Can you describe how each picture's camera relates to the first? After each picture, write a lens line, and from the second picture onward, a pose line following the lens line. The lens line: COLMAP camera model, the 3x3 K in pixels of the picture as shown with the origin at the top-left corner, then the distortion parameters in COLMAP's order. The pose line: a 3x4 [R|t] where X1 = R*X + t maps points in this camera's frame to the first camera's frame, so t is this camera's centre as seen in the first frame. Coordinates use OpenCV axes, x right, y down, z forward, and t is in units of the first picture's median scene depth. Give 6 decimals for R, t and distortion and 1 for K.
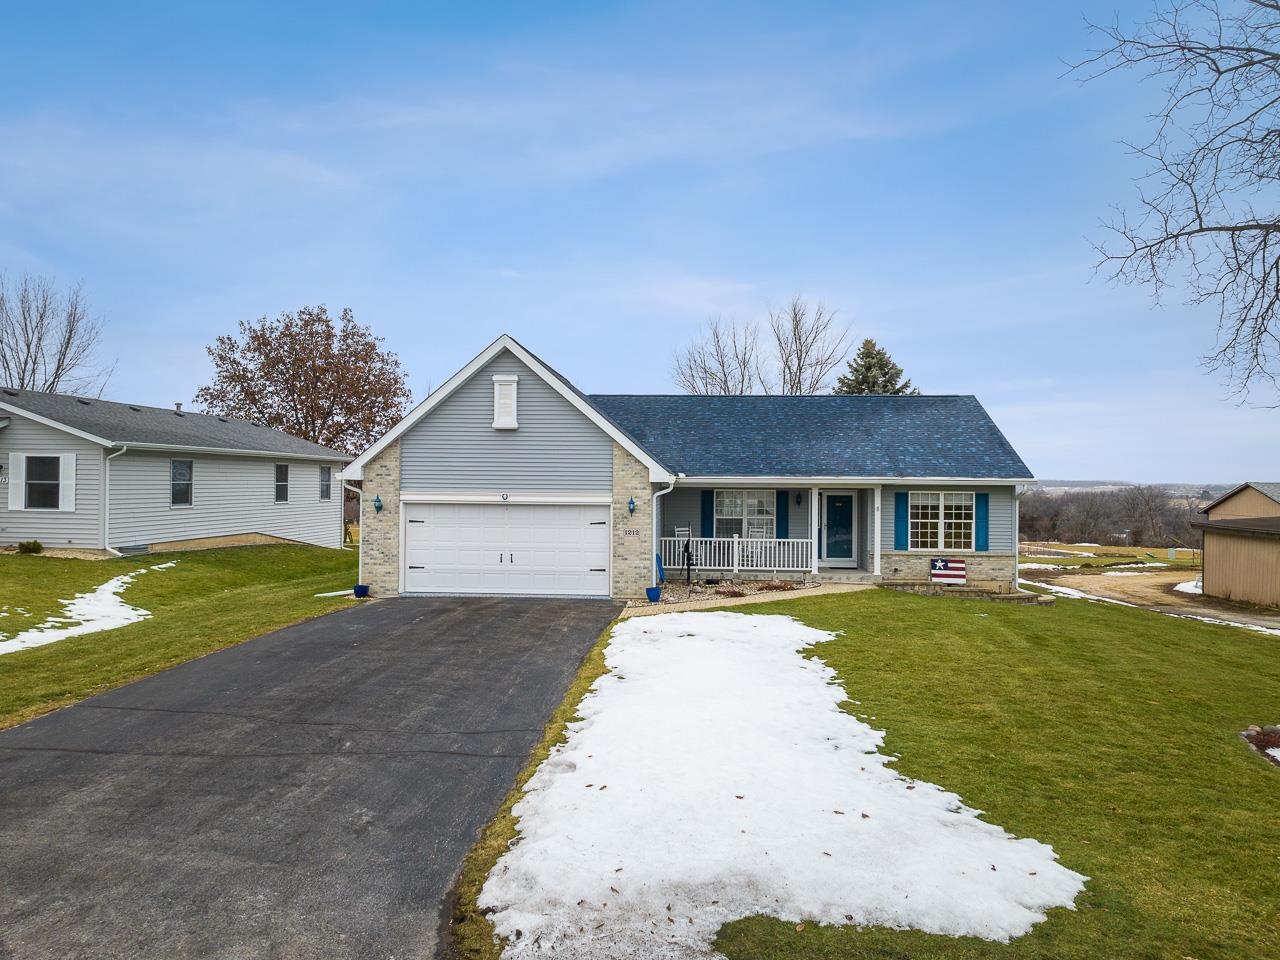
lens RADIAL K [[891.4, 0, 640.0], [0, 891.4, 480.0], [0, 0, 1]] dist [-0.030004, -0.005211]
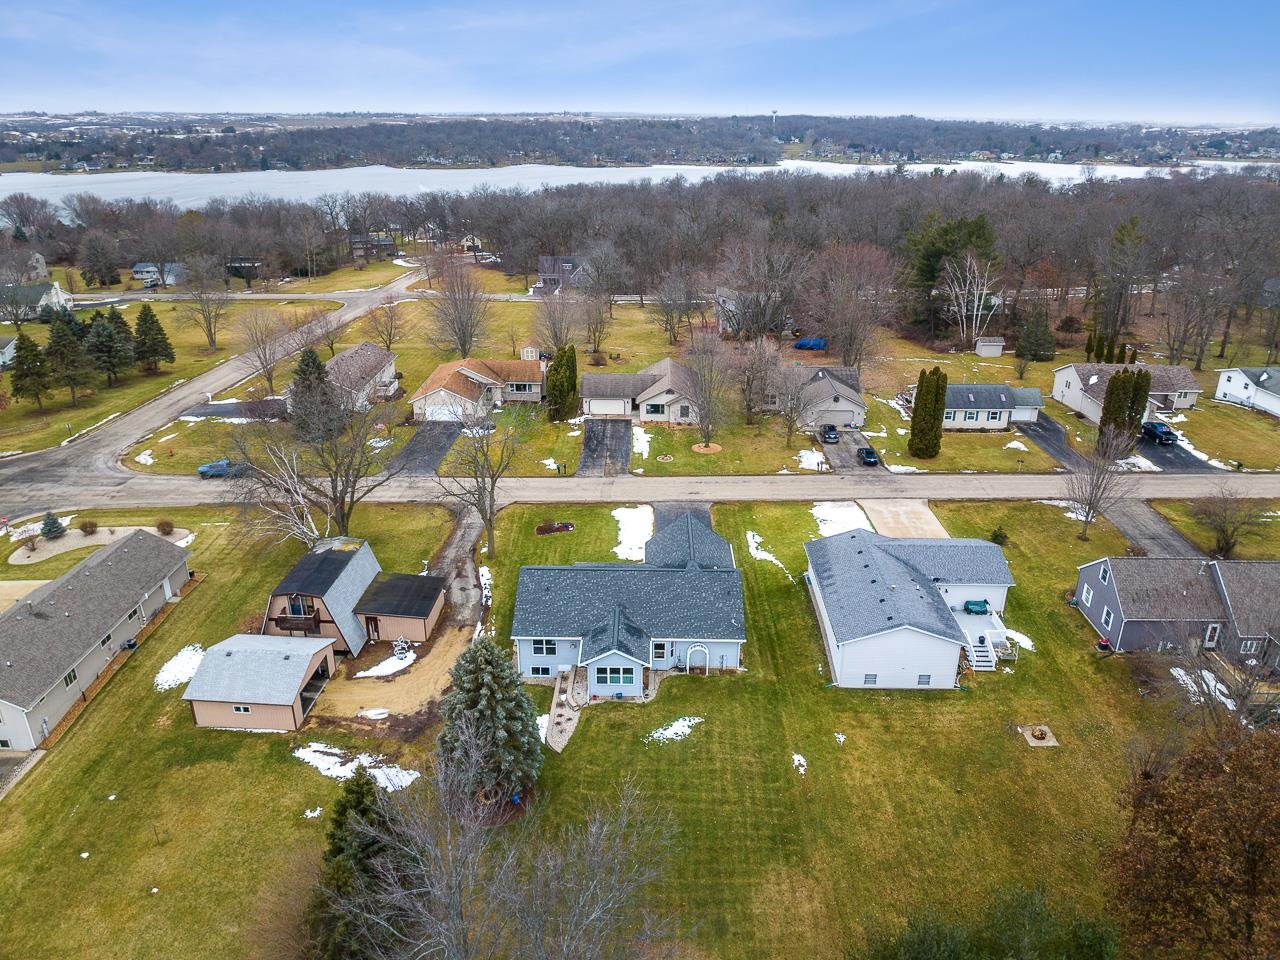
lens RADIAL K [[891.4, 0, 640.0], [0, 891.4, 480.0], [0, 0, 1]] dist [-0.030004, -0.005211]
pose [[-0.998161, 0.009790, -0.059821, 0.237106], [-0.013918, 0.923490, 0.383370, -1.463171], [0.058998, 0.383497, -0.921656, 3.722082]]
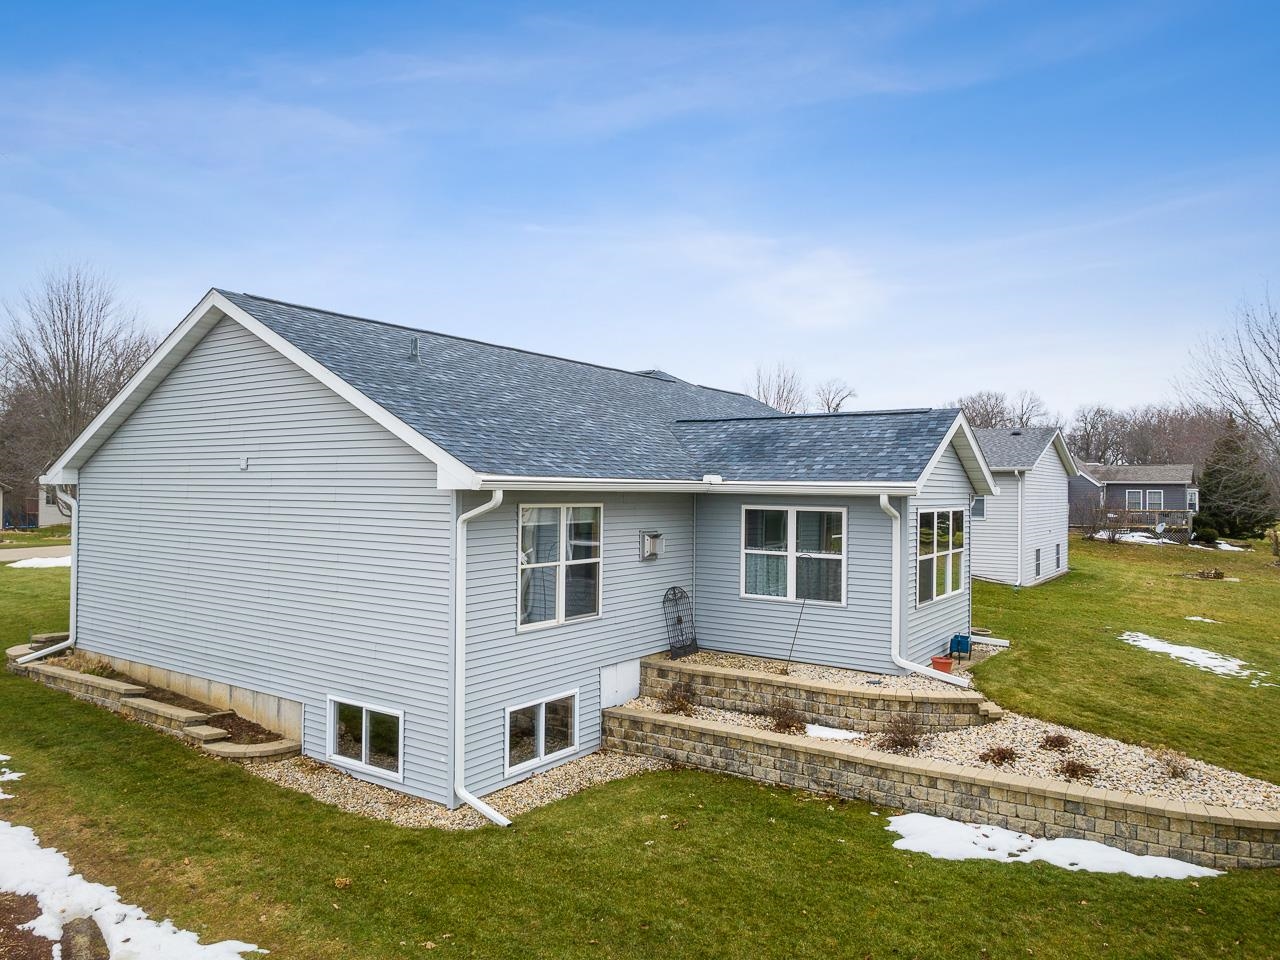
lens RADIAL K [[891.4, 0, 640.0], [0, 891.4, 480.0], [0, 0, 1]] dist [-0.030004, -0.005211]
pose [[-0.529302, -0.015868, -0.848285, 0.774933], [-0.000226, 0.999828, -0.018562, 0.010669], [0.848433, -0.009633, -0.529215, 1.704116]]
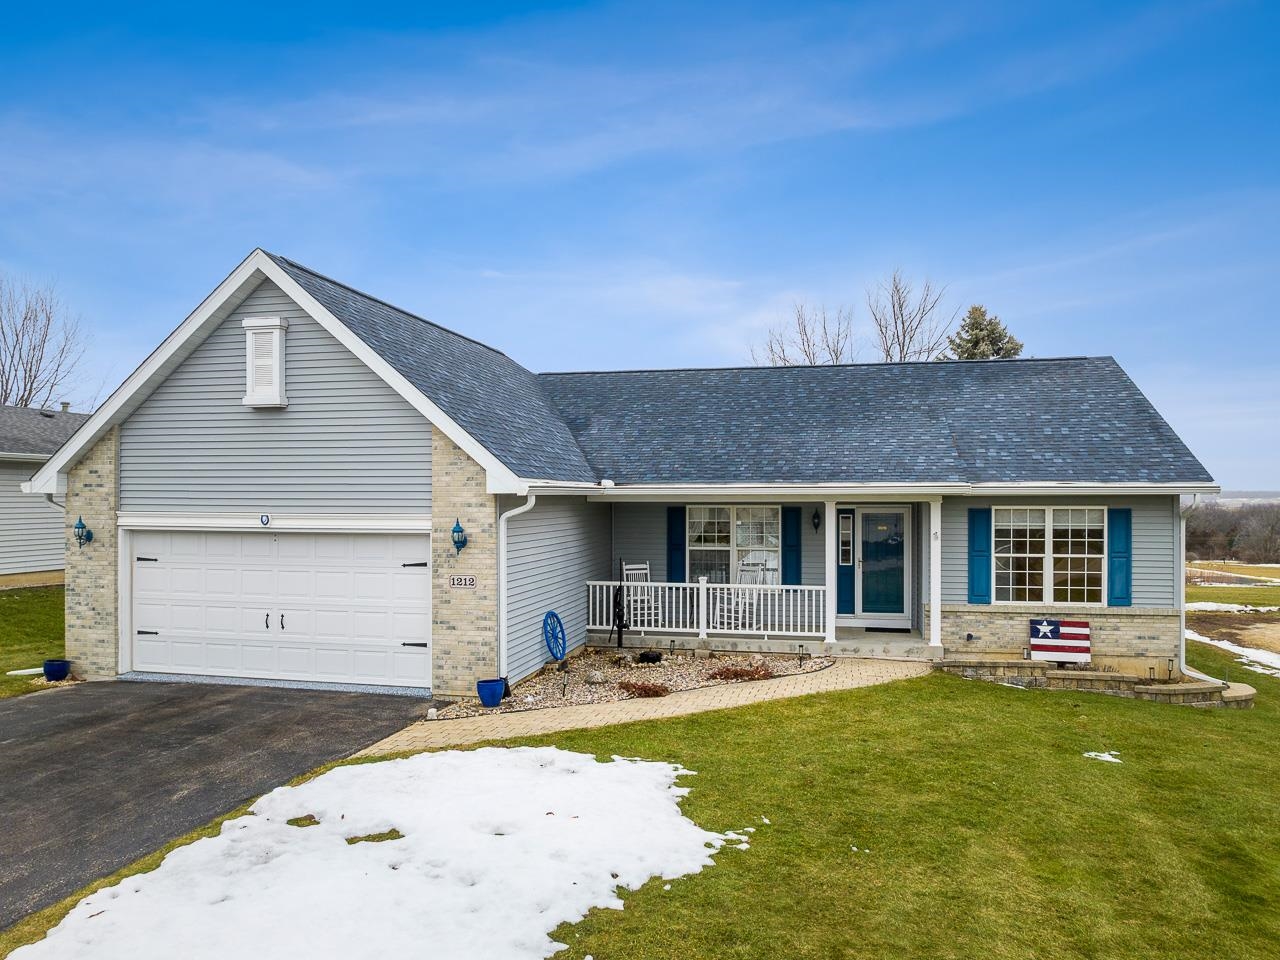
lens RADIAL K [[910.0, 0, 636.5], [0, 910.0, 494.4], [0, 0, 1]] dist [-0.040451, -0.002933]
pose [[0.988900, -0.008008, -0.148365, 0.156915], [0.007924, 0.999968, -0.001159, 0.003463], [0.148370, -0.000029, 0.988932, 0.362132]]
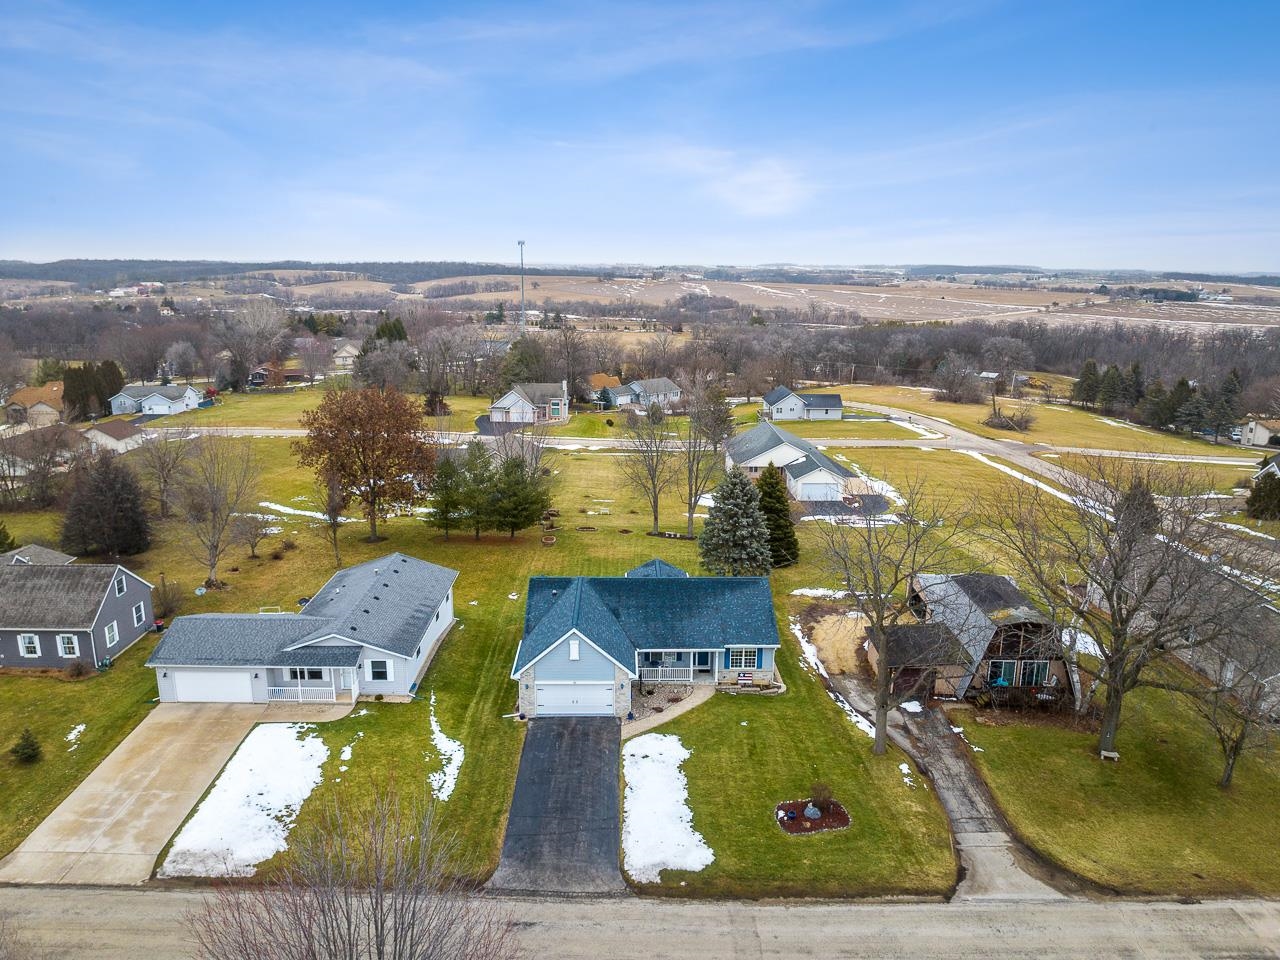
lens RADIAL K [[891.4, 0, 640.0], [0, 891.4, 480.0], [0, 0, 1]] dist [-0.030004, -0.005211]
pose [[0.995835, -0.020024, 0.088949, -0.152245], [-0.001887, 0.970849, 0.239685, -1.019755], [-0.091156, -0.238854, 0.966767, -1.229382]]
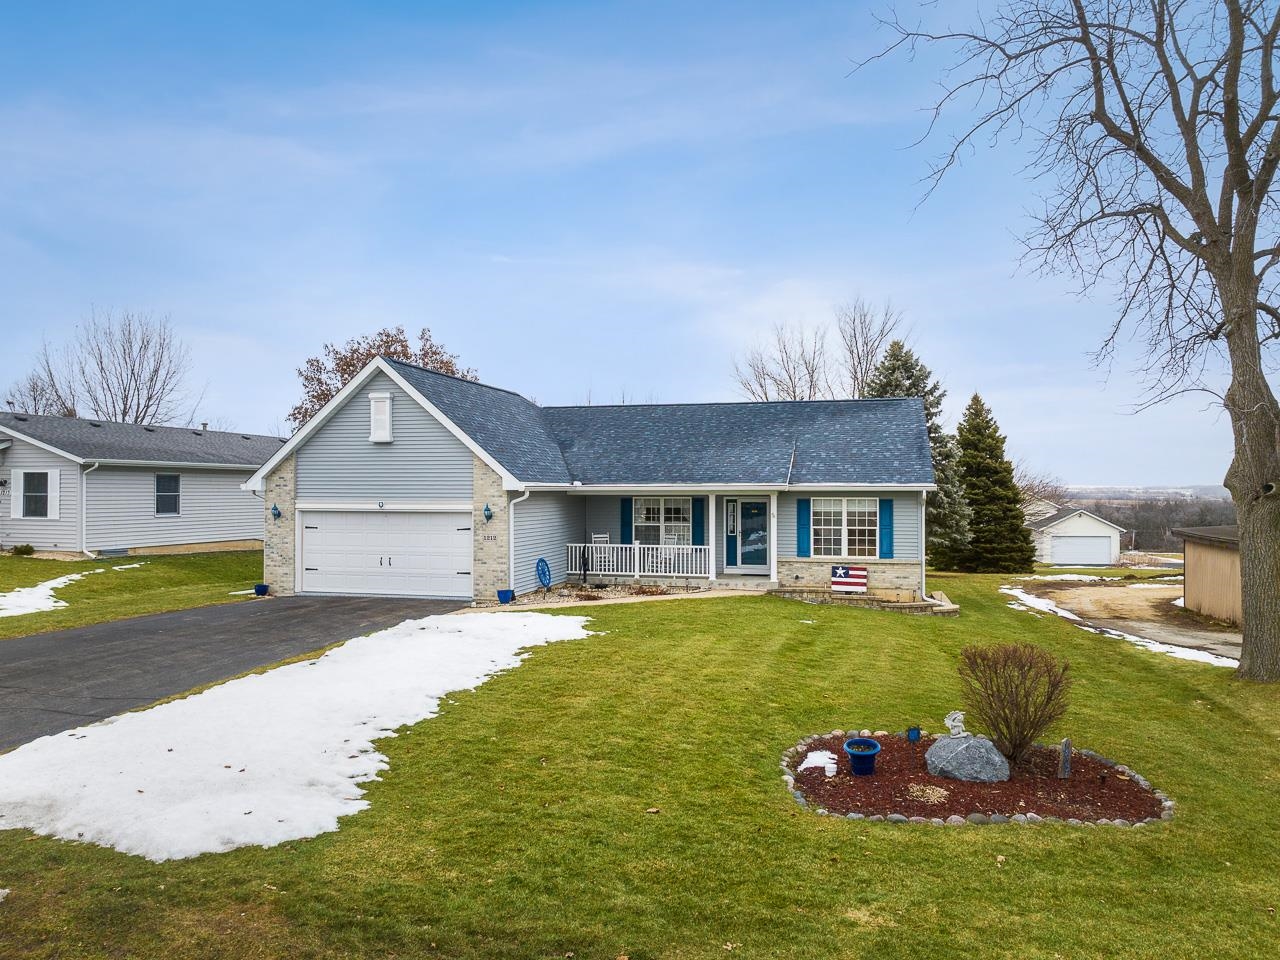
lens RADIAL K [[906.1, 0, 640.0], [0, 906.1, 480.0], [0, 0, 1]] dist [-0.029920, -0.006096]
pose [[0.983825, -0.009940, -0.178855, 0.298666], [0.008037, 0.999903, -0.011358, 0.003070], [0.178951, 0.009737, 0.983810, -0.024378]]
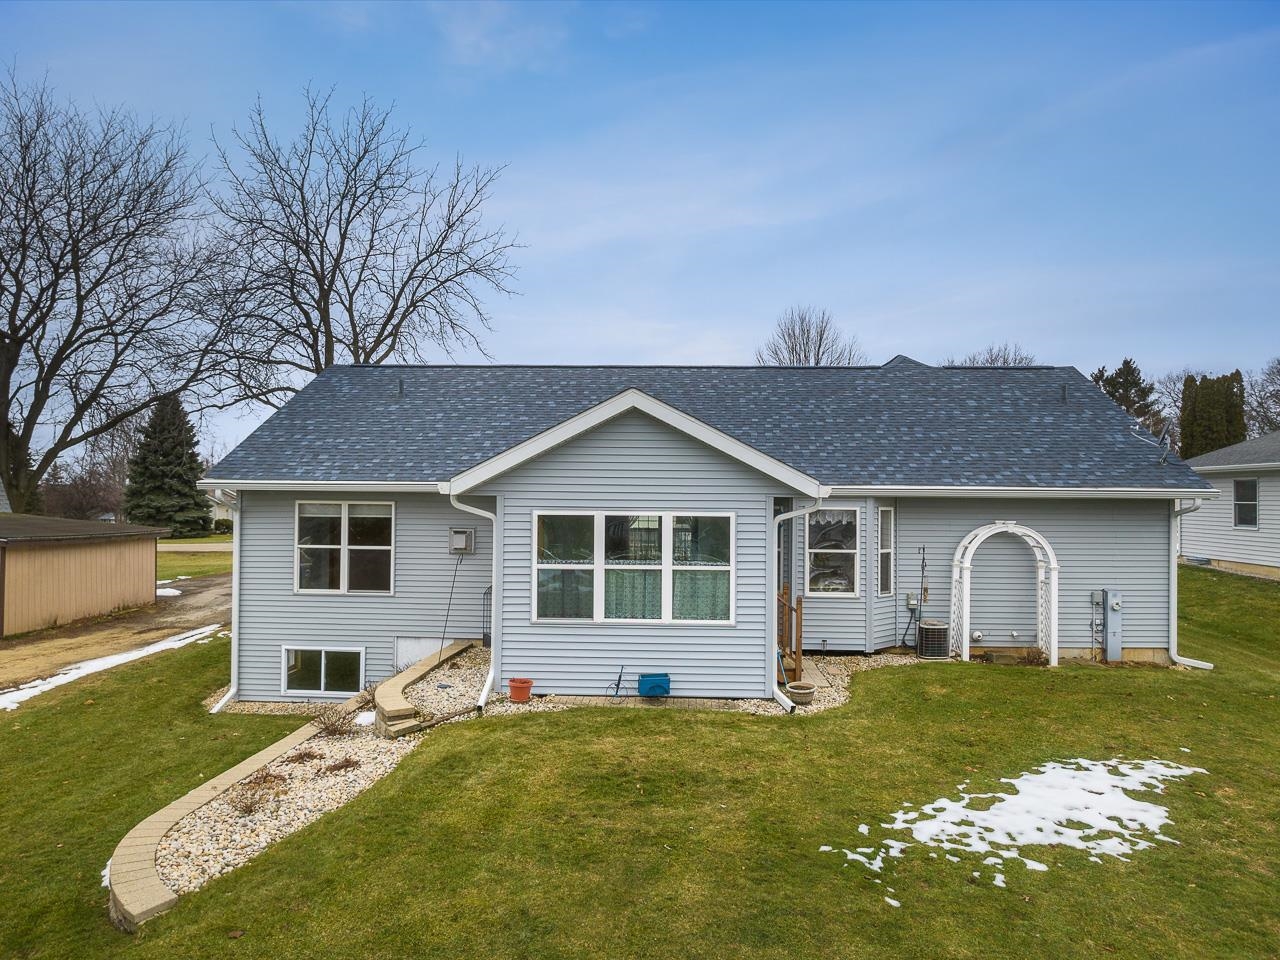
lens RADIAL K [[898.6, 0, 640.0], [0, 898.6, 480.0], [0, 0, 1]] dist [-0.069638, 0.042303]
pose [[-0.999634, -0.018068, -0.020134, 0.167992], [-0.017716, 0.999689, -0.017535, 0.006870], [0.020445, -0.017172, -0.999644, 2.057376]]
